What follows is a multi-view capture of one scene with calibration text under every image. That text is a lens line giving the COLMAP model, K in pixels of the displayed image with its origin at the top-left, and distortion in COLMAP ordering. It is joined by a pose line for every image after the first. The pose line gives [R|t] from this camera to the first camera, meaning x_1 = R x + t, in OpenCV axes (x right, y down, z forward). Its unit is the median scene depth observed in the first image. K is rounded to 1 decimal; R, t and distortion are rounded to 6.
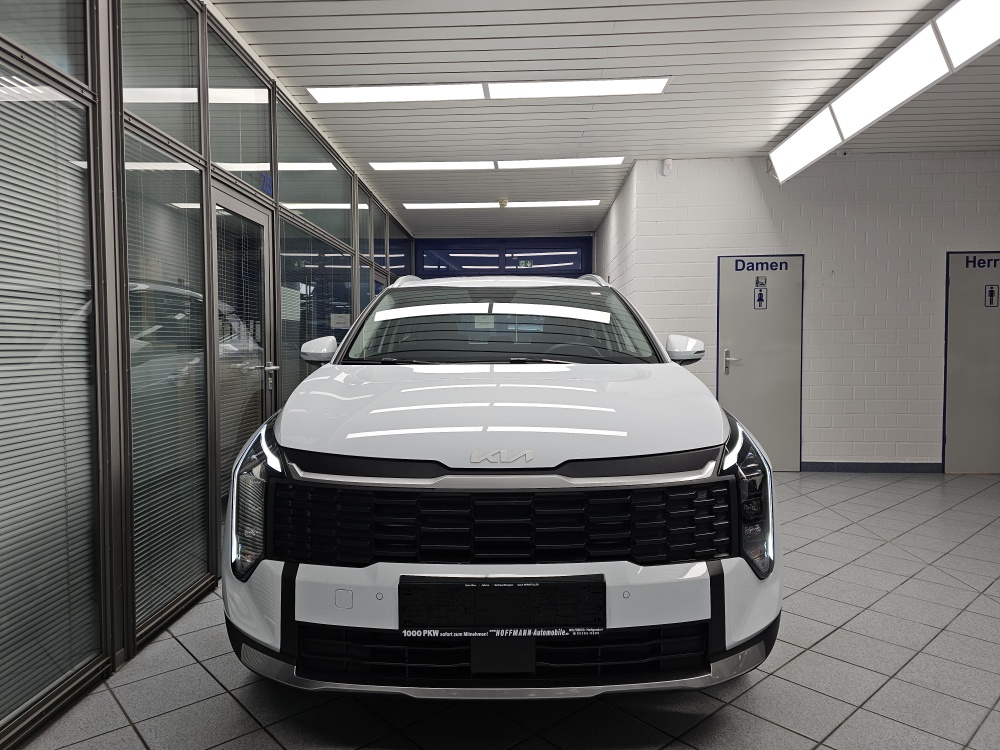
lens RADIAL K [[678.5, 0, 500.4], [0, 678.5, 361.5], [0, 0, 1]] dist [0.040360, -0.048896]
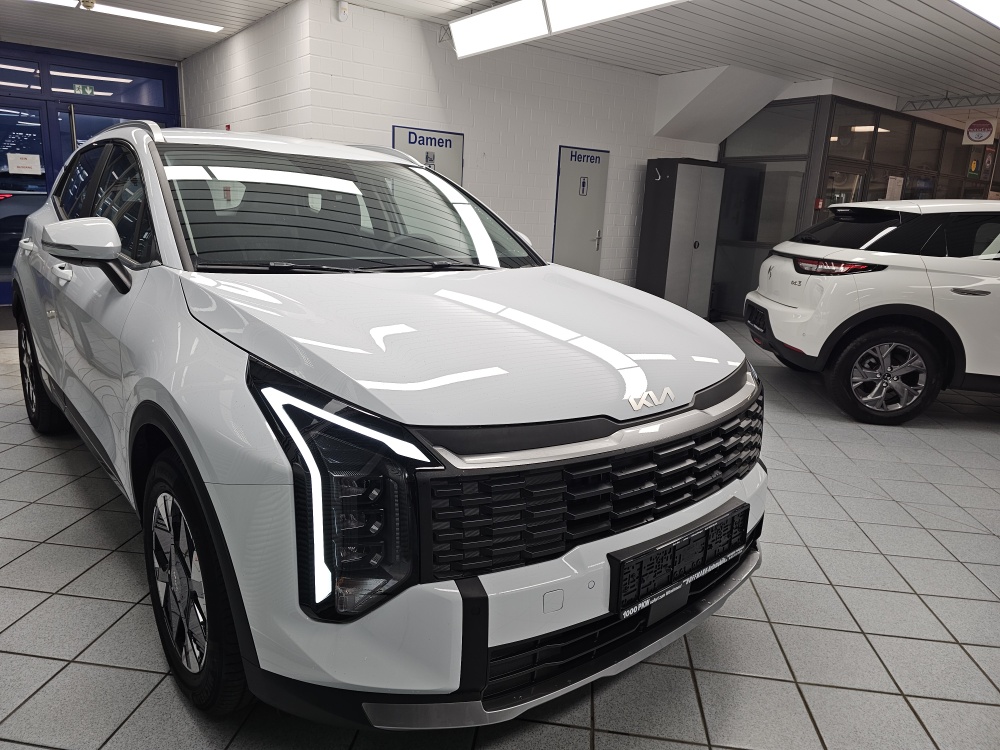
lens RADIAL K [[678.5, 0, 500.4], [0, 678.5, 361.5], [0, 0, 1]] dist [0.040360, -0.048896]
pose [[0.753491, -0.105575, 0.648927, -0.223883], [-0.035067, 0.979164, 0.200019, -0.026841], [-0.656523, -0.173468, 0.734089, 0.142080]]
